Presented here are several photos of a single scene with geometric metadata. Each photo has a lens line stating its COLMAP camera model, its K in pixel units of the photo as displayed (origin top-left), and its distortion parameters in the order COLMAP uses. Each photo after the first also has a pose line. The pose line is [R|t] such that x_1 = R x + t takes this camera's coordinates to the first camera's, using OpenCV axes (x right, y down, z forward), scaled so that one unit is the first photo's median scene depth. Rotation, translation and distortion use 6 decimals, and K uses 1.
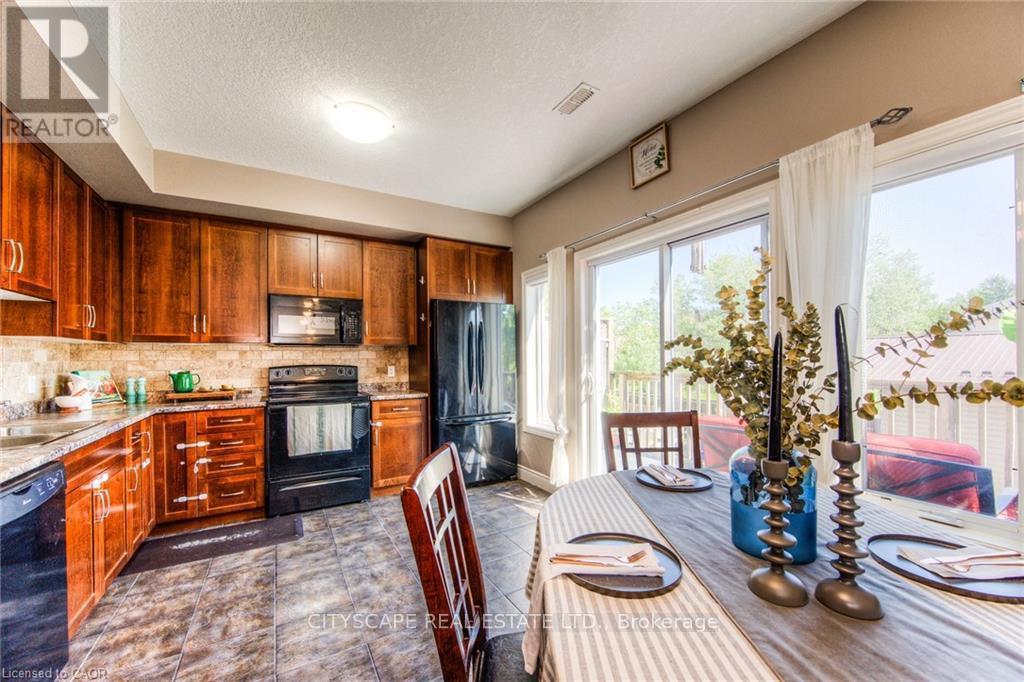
lens RADIAL K [[401.5, 0, 512.3], [0, 401.5, 356.5], [0, 0, 1]] dist [-0.002310, -0.002612]
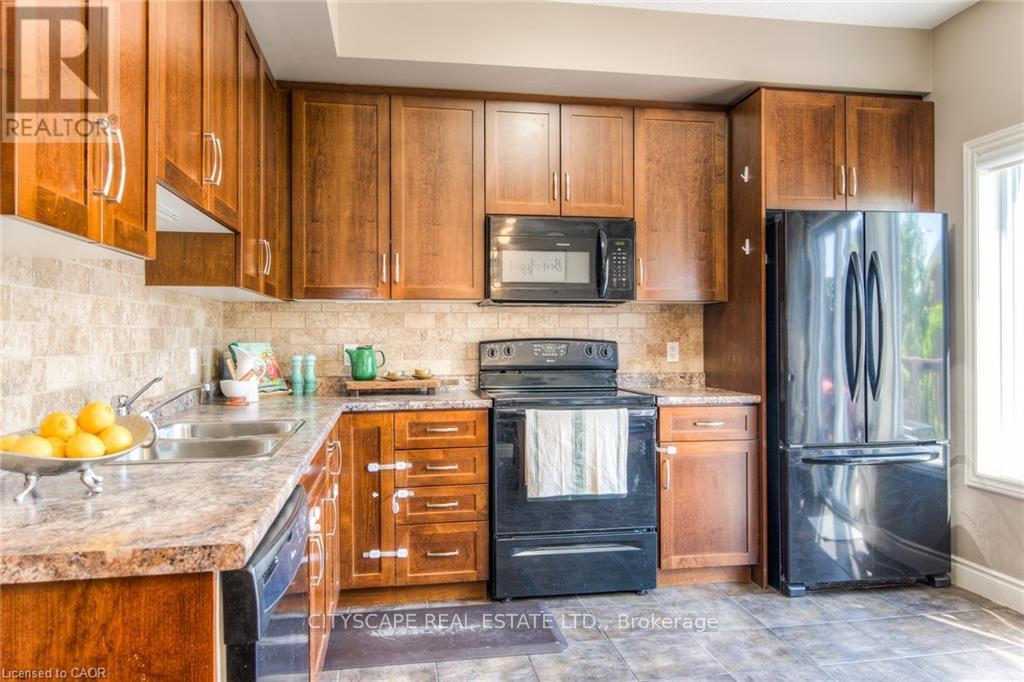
lens RADIAL K [[713.3, 0, 511.1], [0, 713.3, 335.5], [0, 0, 1]] dist [0.007737, -0.002473]
pose [[0.934374, 0.006594, -0.356234, -0.213825], [-0.004539, 0.999968, 0.006604, 0.012541], [0.356266, -0.004554, 0.934373, 0.047868]]
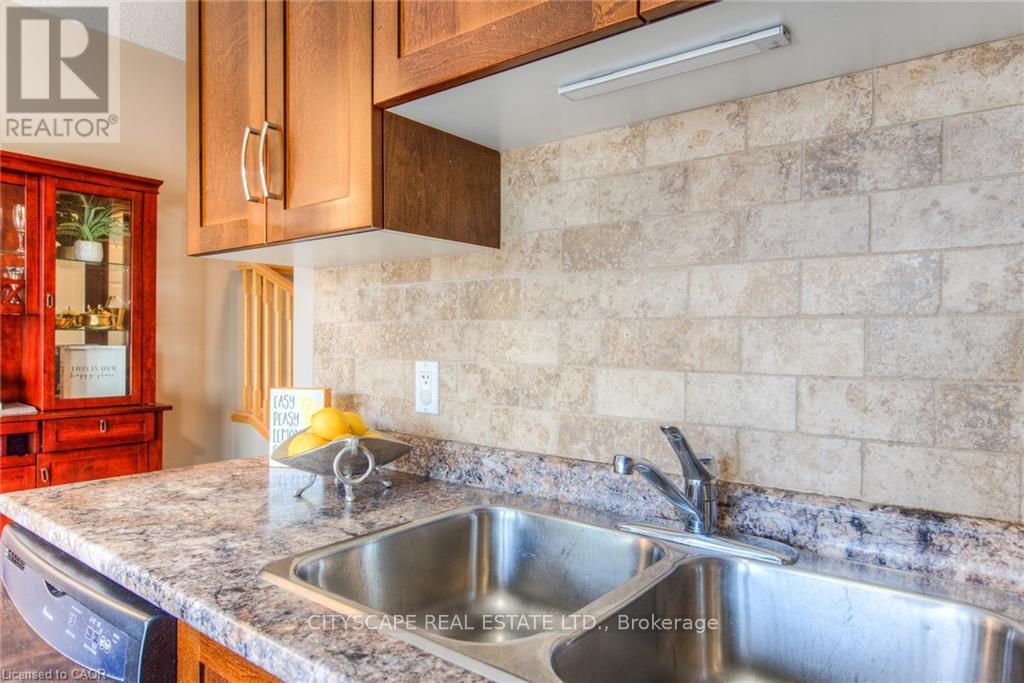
lens RADIAL K [[643.3, 0, 512.9], [0, 643.3, 341.3], [0, 0, 1]] dist [0.005375, -0.001556]
pose [[-0.932001, 0.000293, -0.362455, -0.666429], [-0.000421, 0.999998, 0.001890, 0.021643], [0.362455, 0.001914, -0.931999, 0.969490]]
